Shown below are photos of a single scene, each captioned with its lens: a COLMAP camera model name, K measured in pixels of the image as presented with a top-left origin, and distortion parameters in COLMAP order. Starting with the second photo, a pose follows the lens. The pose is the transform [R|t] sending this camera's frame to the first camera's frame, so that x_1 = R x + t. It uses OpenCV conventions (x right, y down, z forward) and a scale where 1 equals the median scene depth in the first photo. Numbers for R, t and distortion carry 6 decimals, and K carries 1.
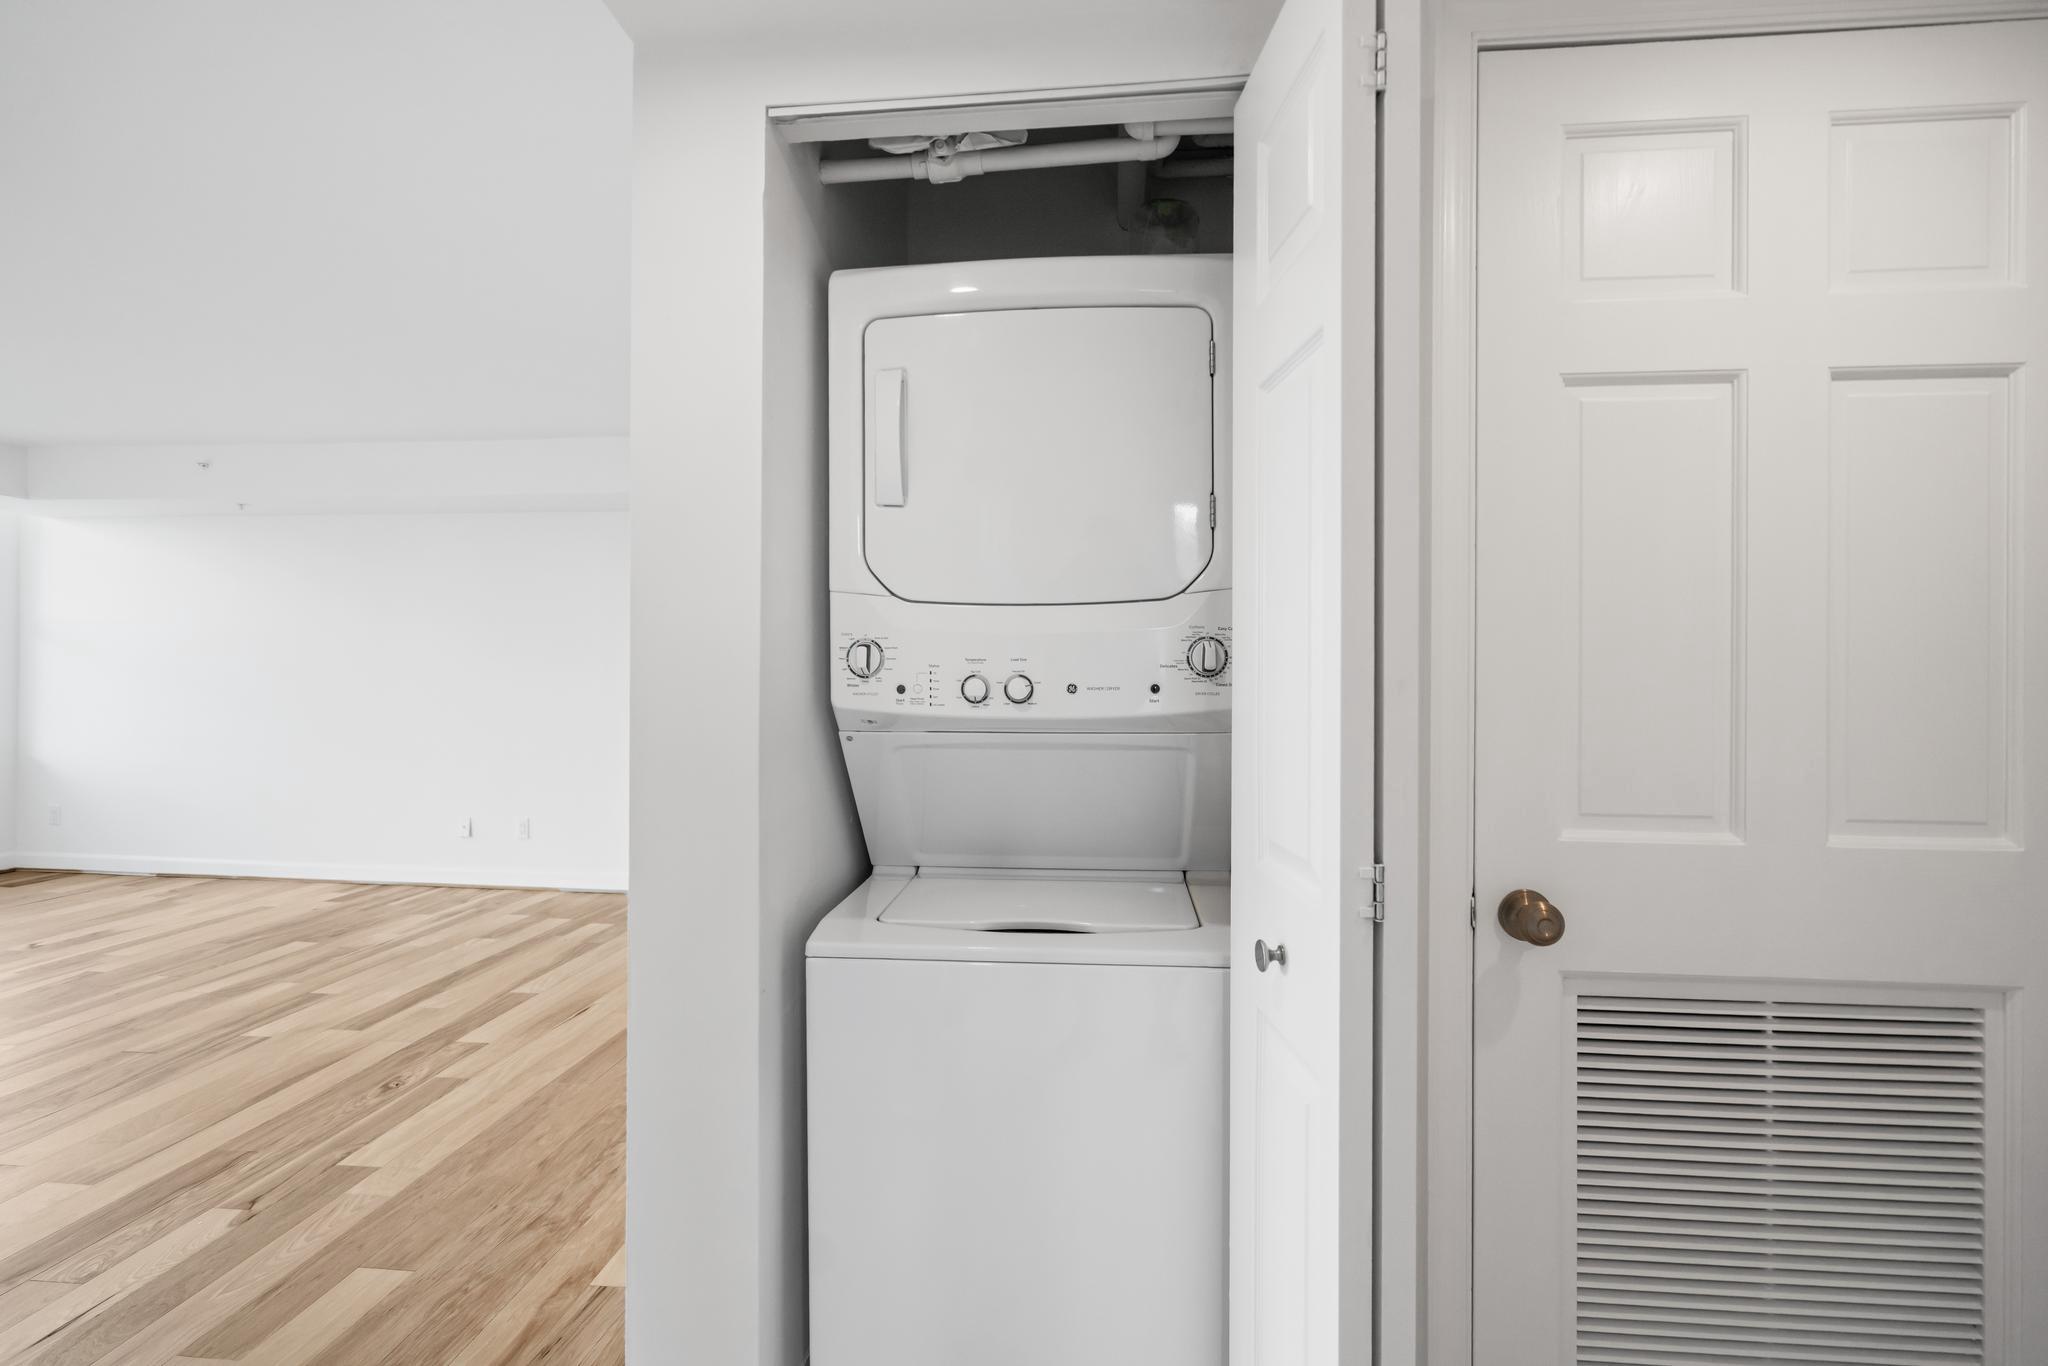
lens RADIAL K [[941.5, 0, 1021.8], [0, 941.5, 673.7], [0, 0, 1]] dist [-0.009356, 0.003600]
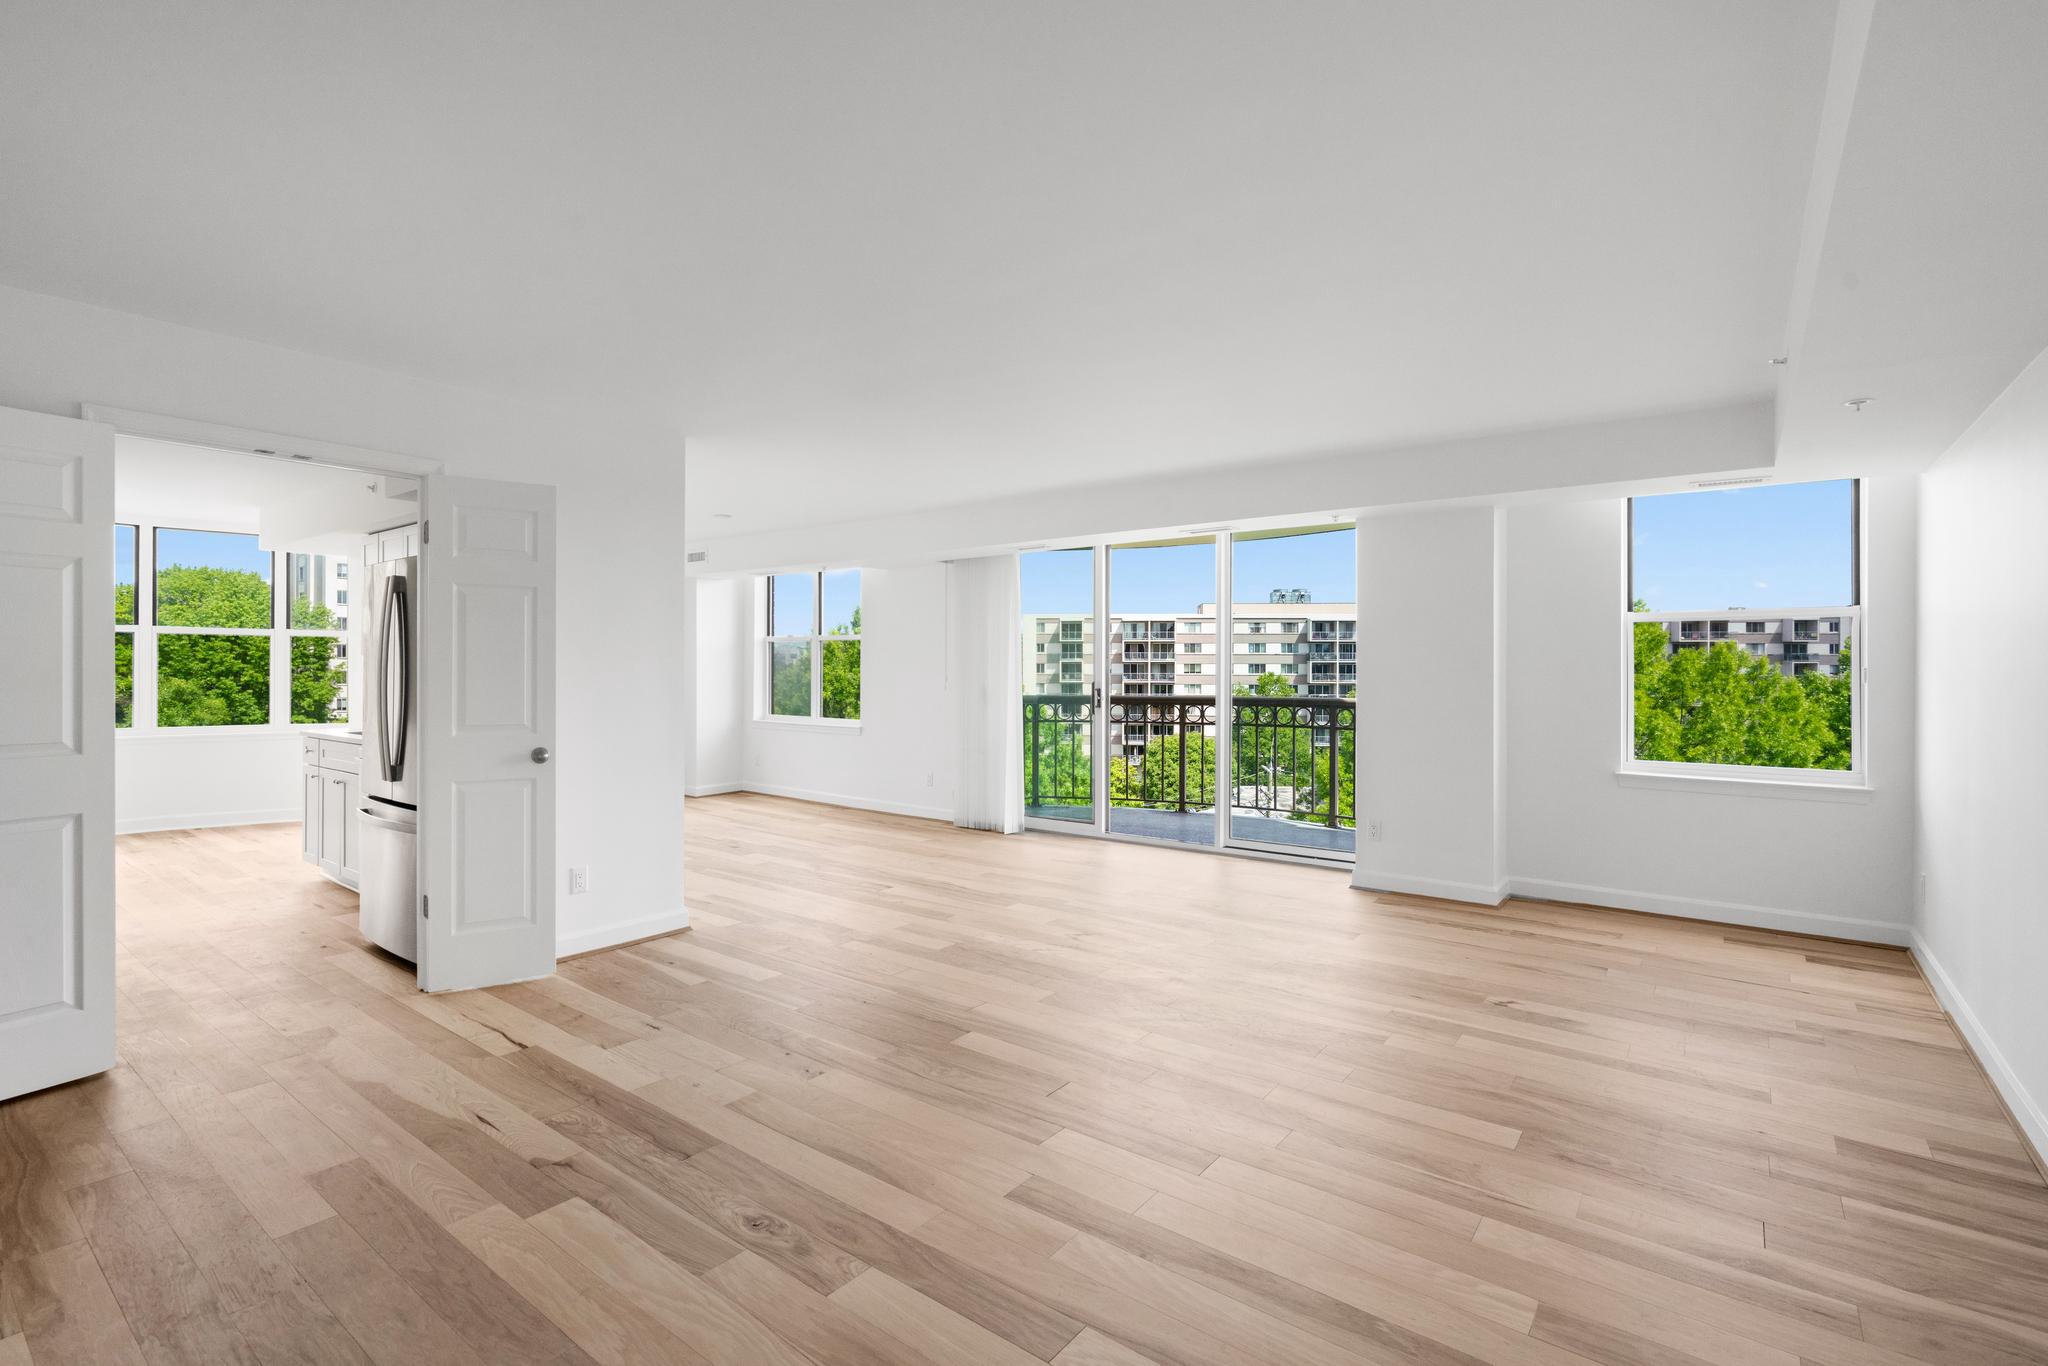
lens RADIAL K [[941.5, 0, 1023.6], [0, 941.5, 673.1], [0, 0, 1]] dist [-0.009356, 0.003600]
pose [[-0.521843, -0.003864, -0.853033, -0.128968], [-0.011967, 0.999924, 0.002792, -0.021033], [0.852958, 0.011665, -0.521849, 1.682599]]
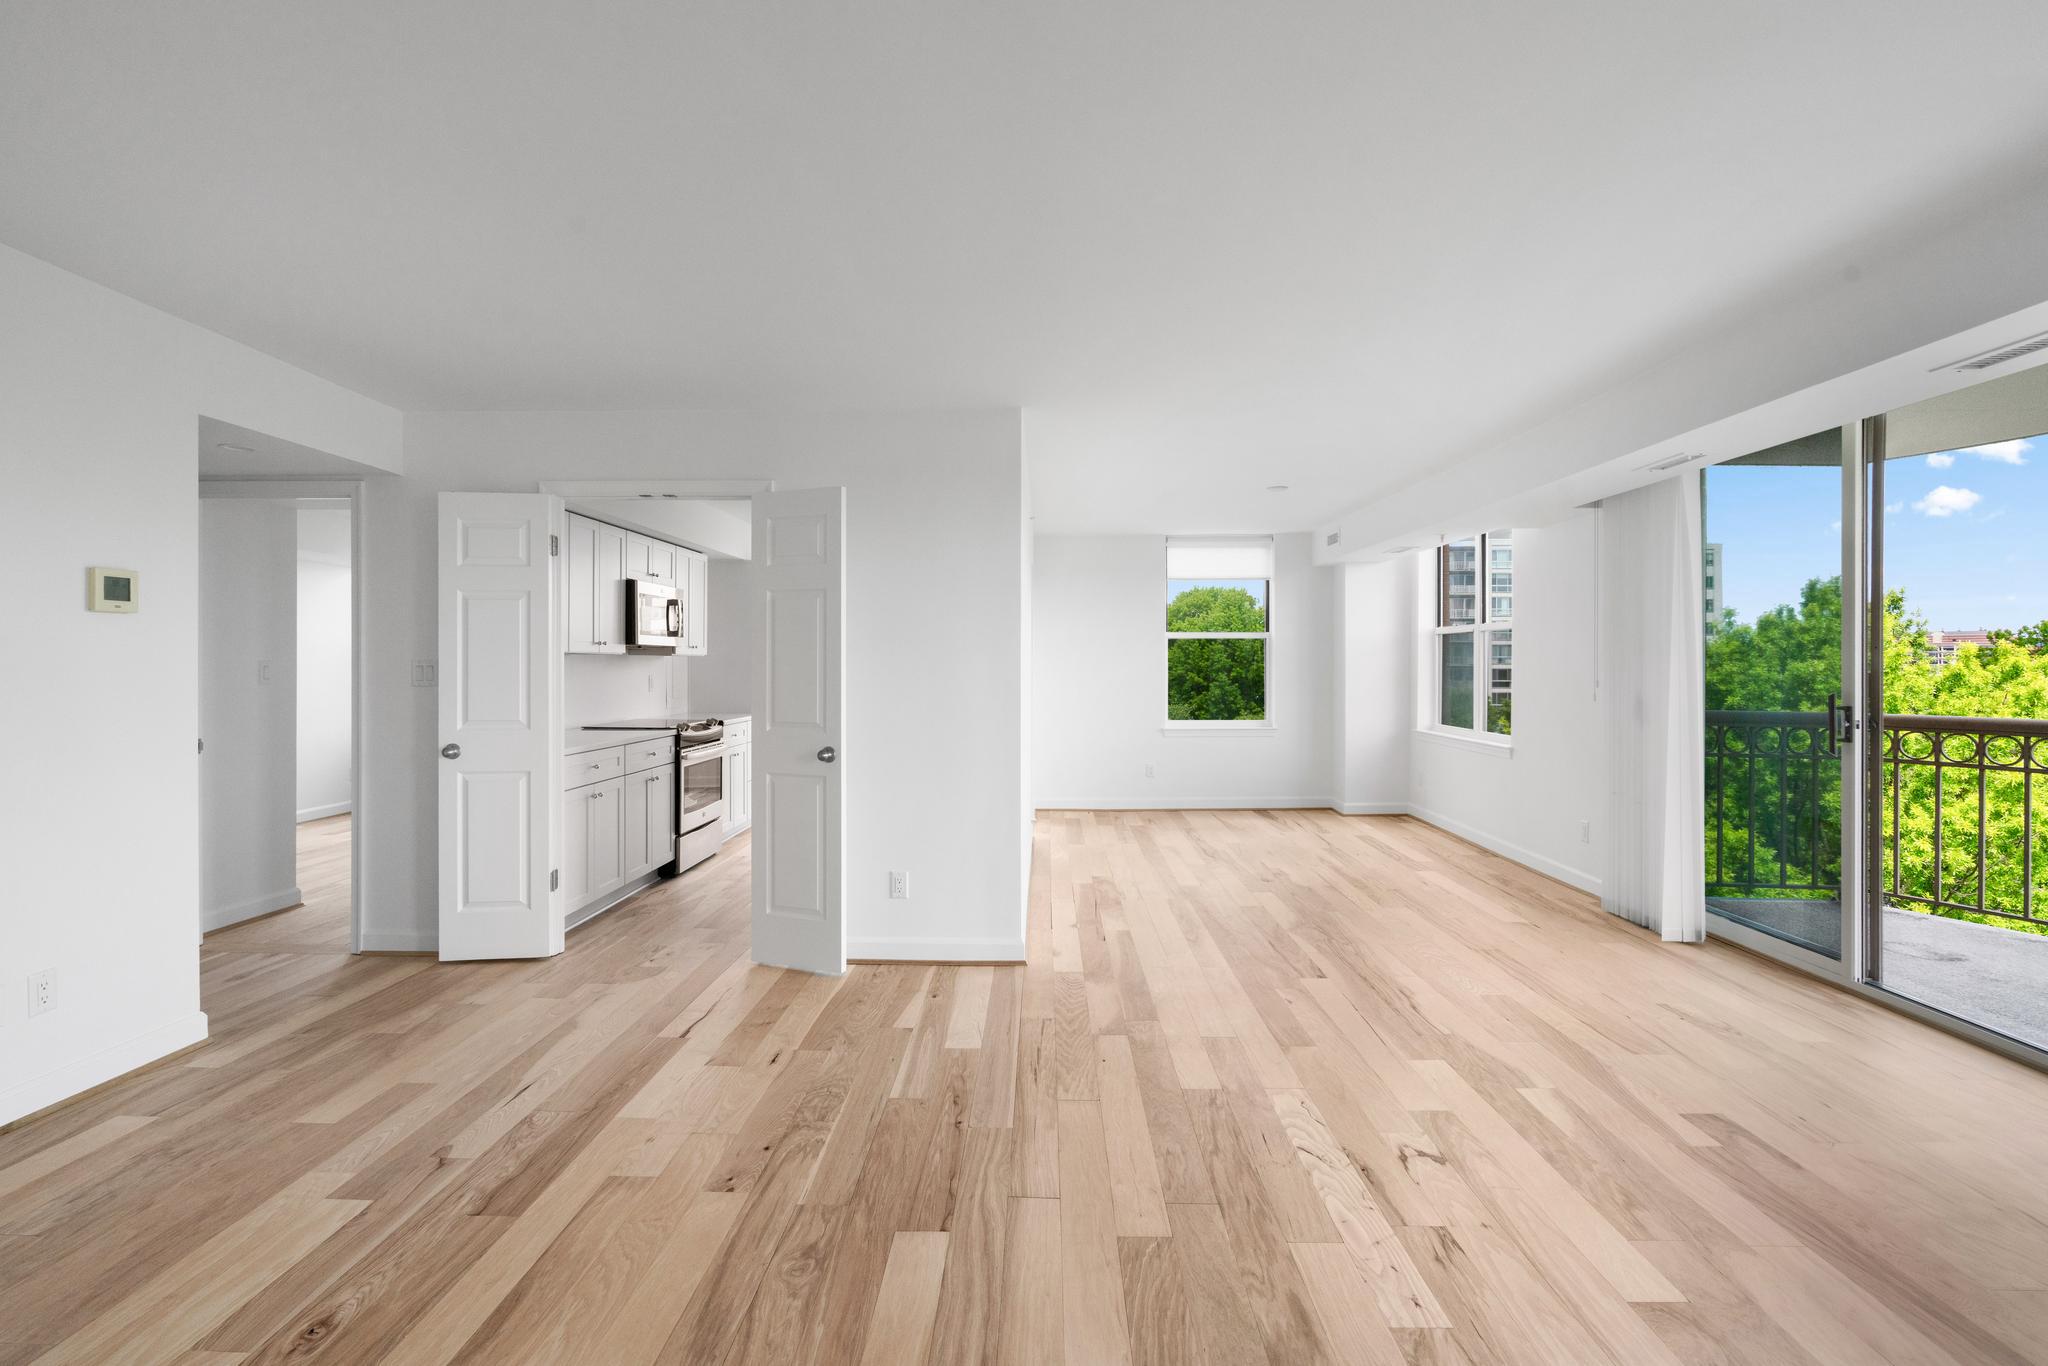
lens RADIAL K [[941.5, 0, 1016.2], [0, 941.5, 666.5], [0, 0, 1]] dist [-0.009356, 0.003600]
pose [[-0.997429, -0.007236, -0.071289, -1.172994], [-0.007920, 0.999925, 0.009318, -0.034869], [0.071216, 0.009859, -0.997412, 1.781820]]
